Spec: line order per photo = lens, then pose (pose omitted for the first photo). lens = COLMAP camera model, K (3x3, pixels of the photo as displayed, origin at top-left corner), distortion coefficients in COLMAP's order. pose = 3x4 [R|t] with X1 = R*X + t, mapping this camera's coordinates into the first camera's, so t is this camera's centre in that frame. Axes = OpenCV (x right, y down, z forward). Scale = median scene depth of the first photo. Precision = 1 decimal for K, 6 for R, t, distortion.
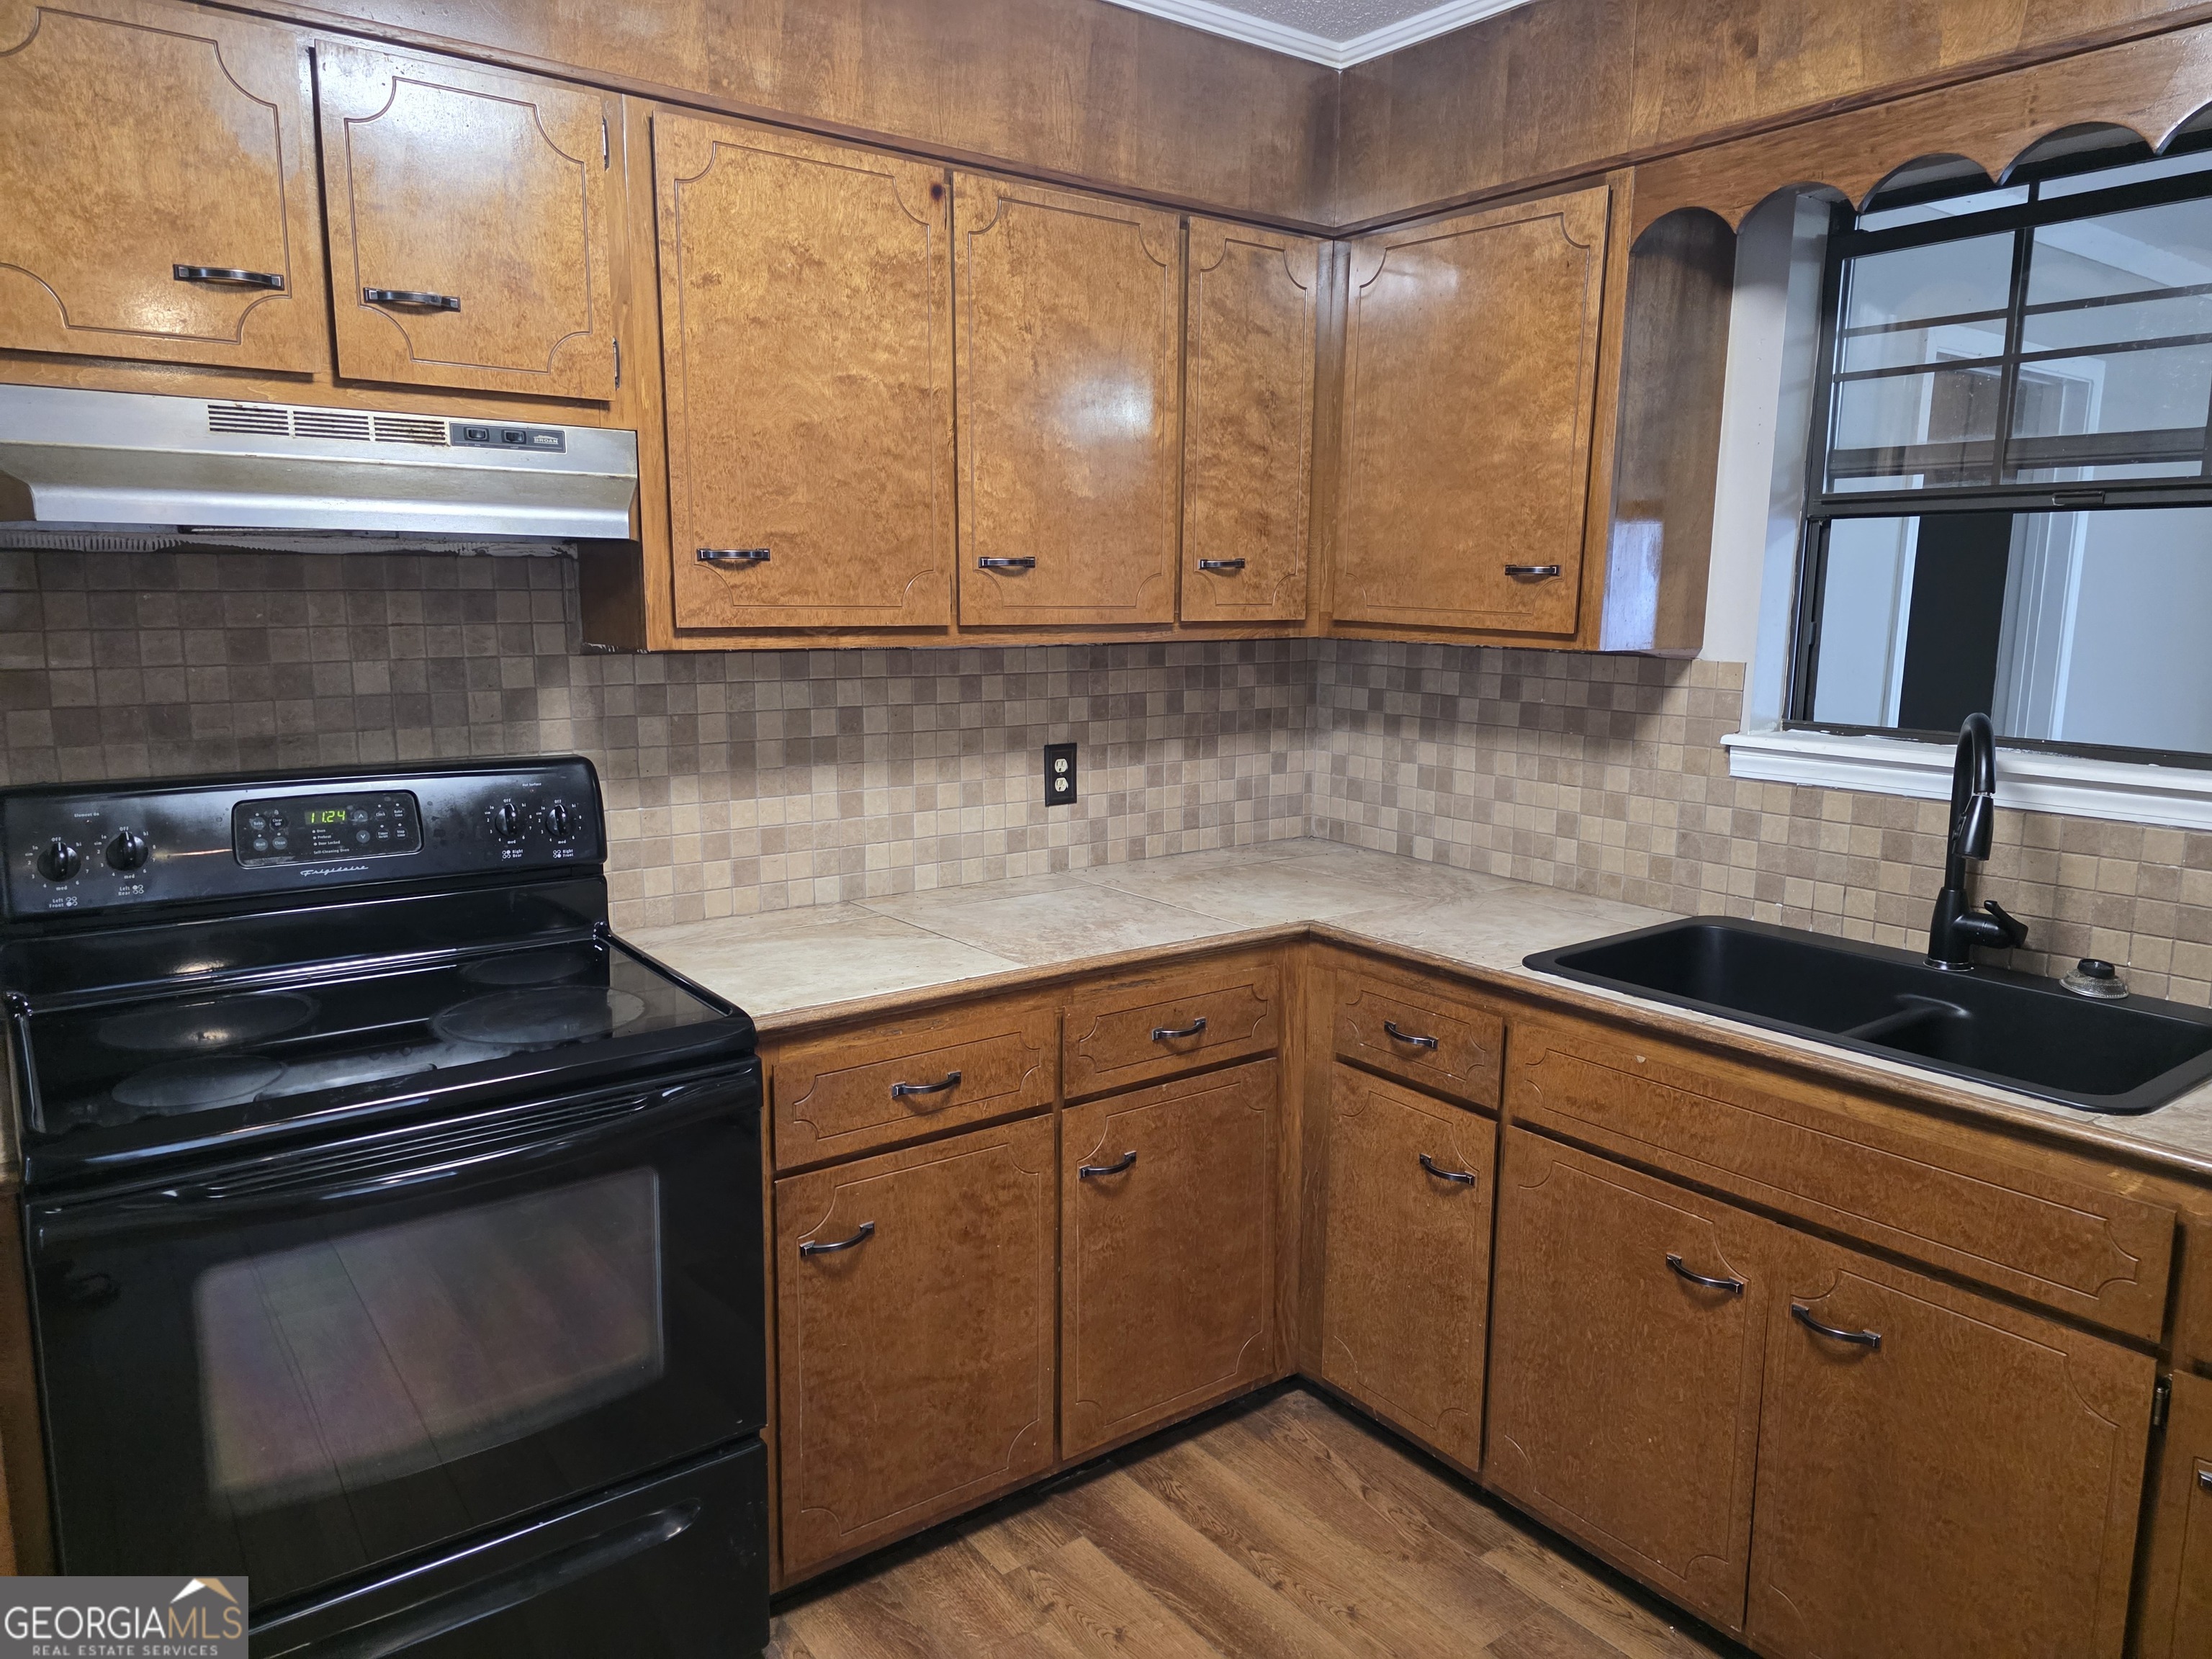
lens RADIAL K [[1479.1, 0, 1126.0], [0, 1479.1, 815.3], [0, 0, 1]] dist [0.068729, -0.065361]
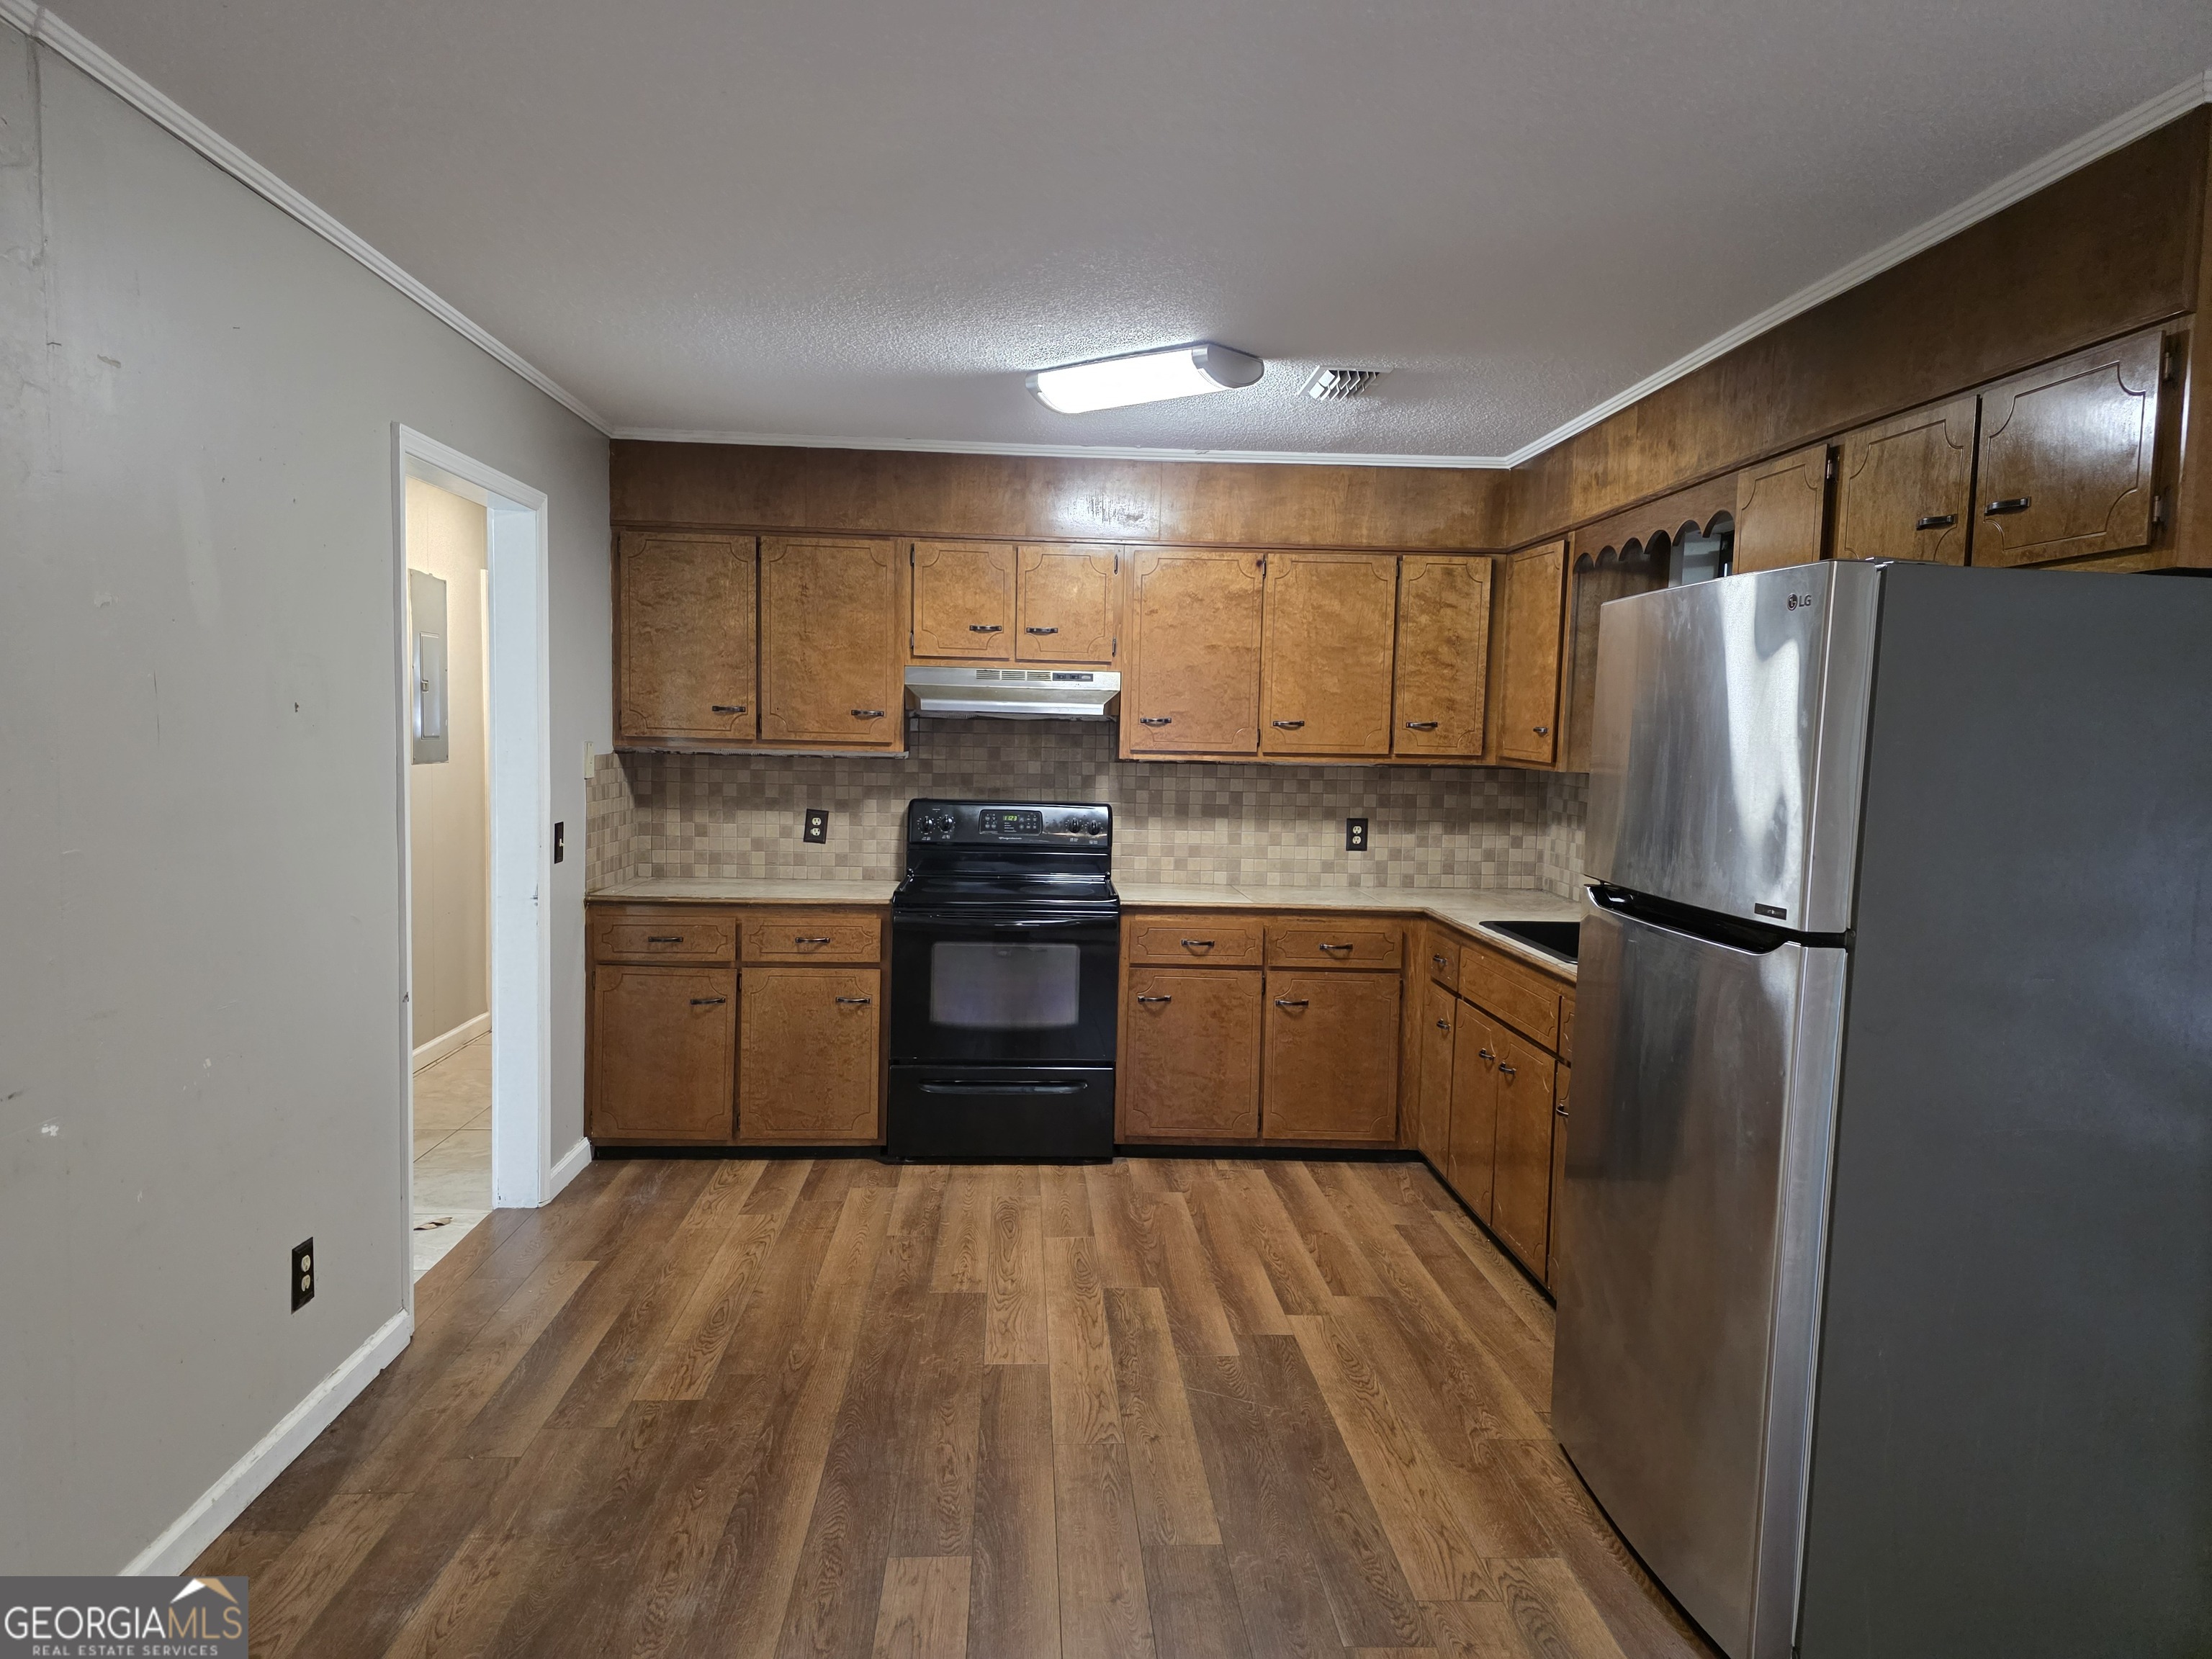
lens RADIAL K [[1474.4, 0, 1099.7], [0, 1474.4, 850.6], [0, 0, 1]] dist [0.059104, -0.057030]
pose [[0.823919, 0.056904, -0.563843, 0.915187], [-0.102075, 0.993575, -0.048885, 0.144658], [0.557438, 0.097832, 0.824434, -0.898862]]
